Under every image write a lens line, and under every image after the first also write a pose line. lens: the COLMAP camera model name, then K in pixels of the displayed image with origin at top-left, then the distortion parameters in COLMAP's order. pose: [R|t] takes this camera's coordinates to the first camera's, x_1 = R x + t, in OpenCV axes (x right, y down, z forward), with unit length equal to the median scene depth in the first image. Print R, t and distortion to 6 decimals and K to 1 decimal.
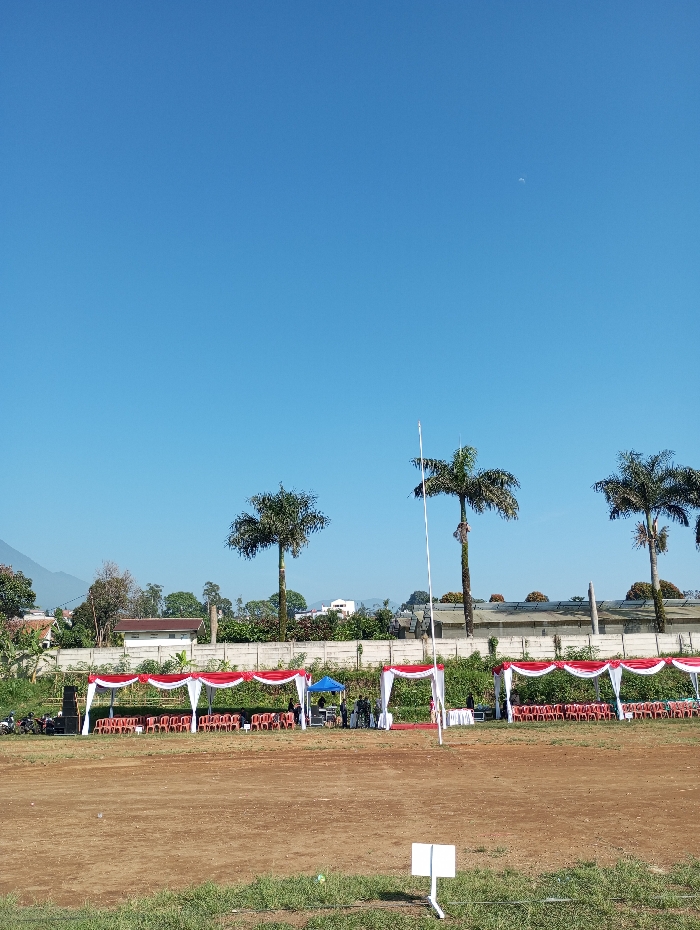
lens RADIAL K [[764.5, 0, 346.1], [0, 764.5, 466.2], [0, 0, 1]] dist [0.053250, -0.056284]
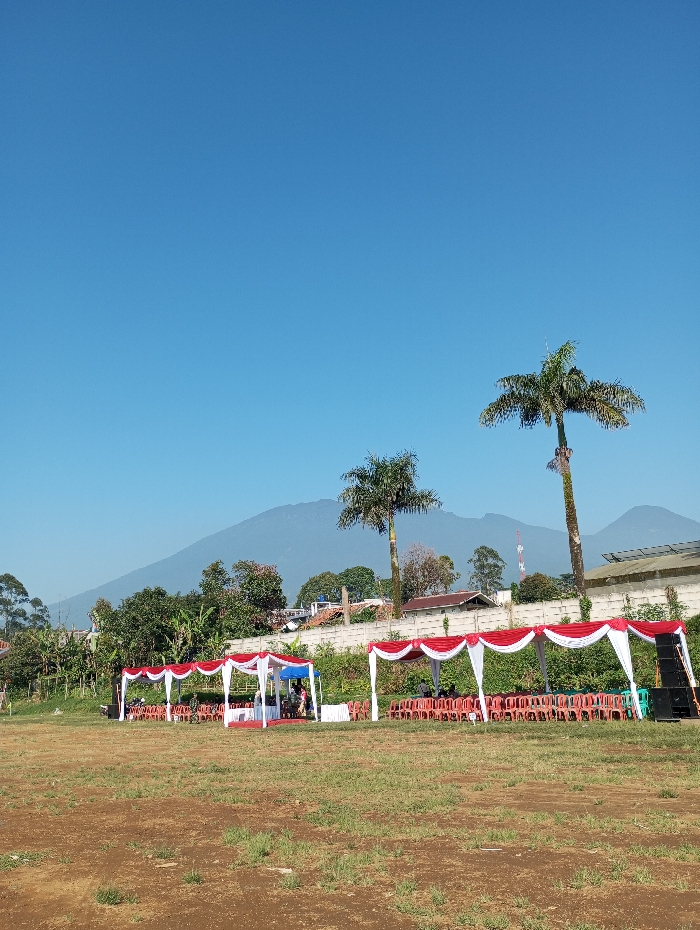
lens RADIAL K [[764.5, 0, 352.6], [0, 764.5, 465.6], [0, 0, 1]] dist [0.053250, -0.056284]
pose [[0.685135, -0.200698, -0.700222, 0.575005], [0.232050, 0.971347, -0.051358, 0.088702], [0.690466, -0.127300, 0.712076, 0.348403]]
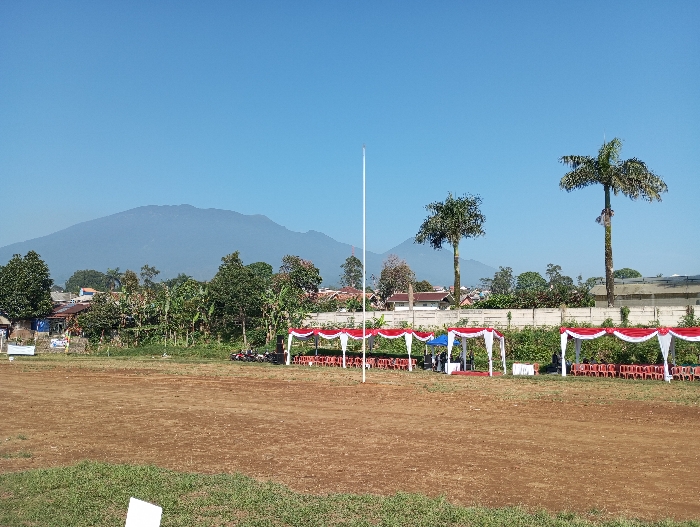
lens RADIAL K [[575.4, 0, 349.9], [0, 575.4, 267.0], [0, 0, 1]] dist [0.053250, -0.056284]
pose [[0.847629, -0.030997, -0.529683, 0.304462], [0.111320, 0.986463, 0.120414, 0.014004], [0.518780, -0.161031, 0.839605, 0.070590]]
